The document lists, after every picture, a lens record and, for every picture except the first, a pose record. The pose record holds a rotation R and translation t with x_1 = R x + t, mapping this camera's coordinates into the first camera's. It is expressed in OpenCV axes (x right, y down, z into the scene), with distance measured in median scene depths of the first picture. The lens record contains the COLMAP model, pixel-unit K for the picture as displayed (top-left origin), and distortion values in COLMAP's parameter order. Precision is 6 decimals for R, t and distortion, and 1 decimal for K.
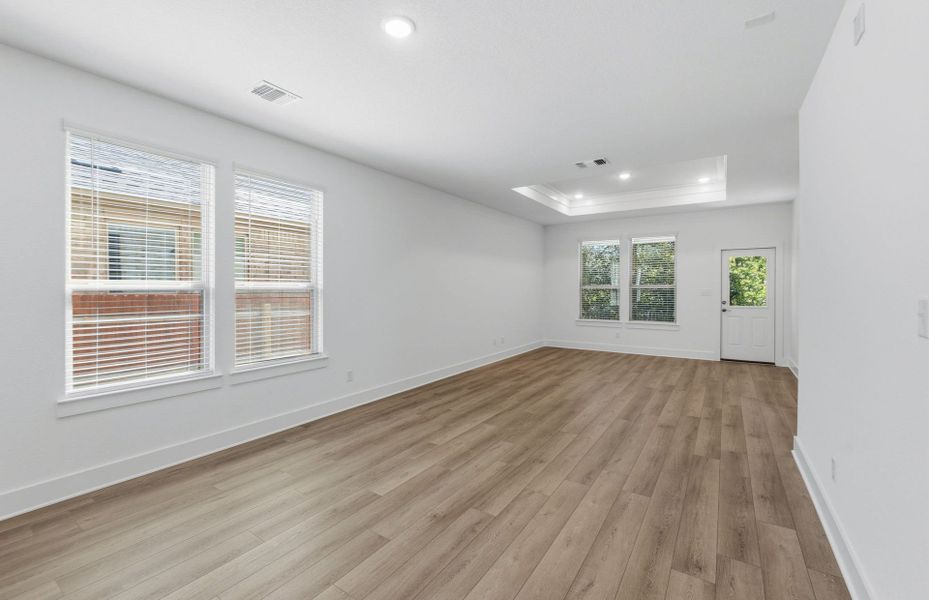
lens RADIAL K [[386.9, 0, 470.4], [0, 386.9, 295.8], [0, 0, 1]] dist [-0.007940, -0.001031]
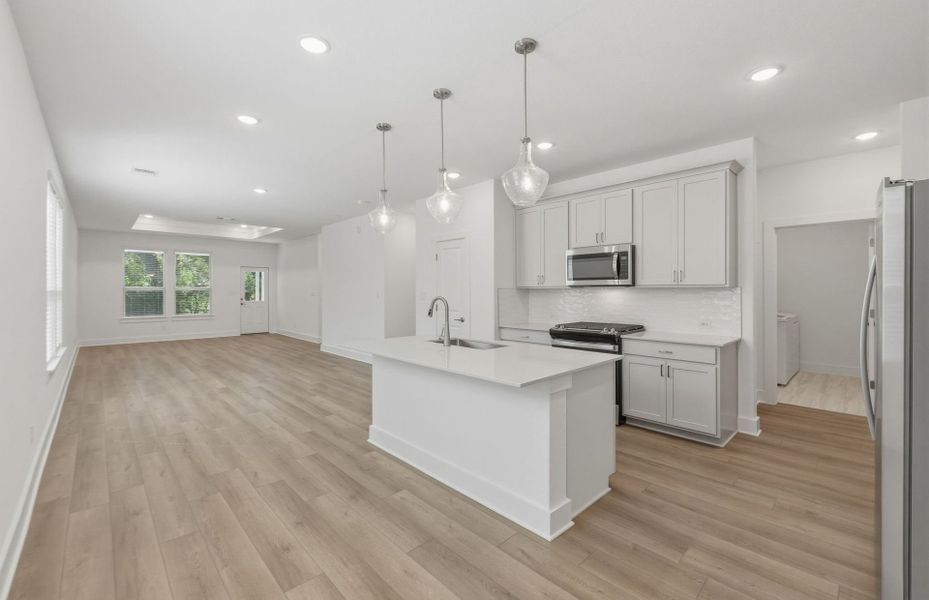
lens RADIAL K [[386.9, 0, 469.6], [0, 386.9, 296.0], [0, 0, 1]] dist [-0.007940, -0.001031]
pose [[0.207303, -0.011217, 0.978213, -0.726752], [0.015606, 0.999845, 0.008158, 0.005548], [-0.978152, 0.013575, 0.207446, -0.271774]]
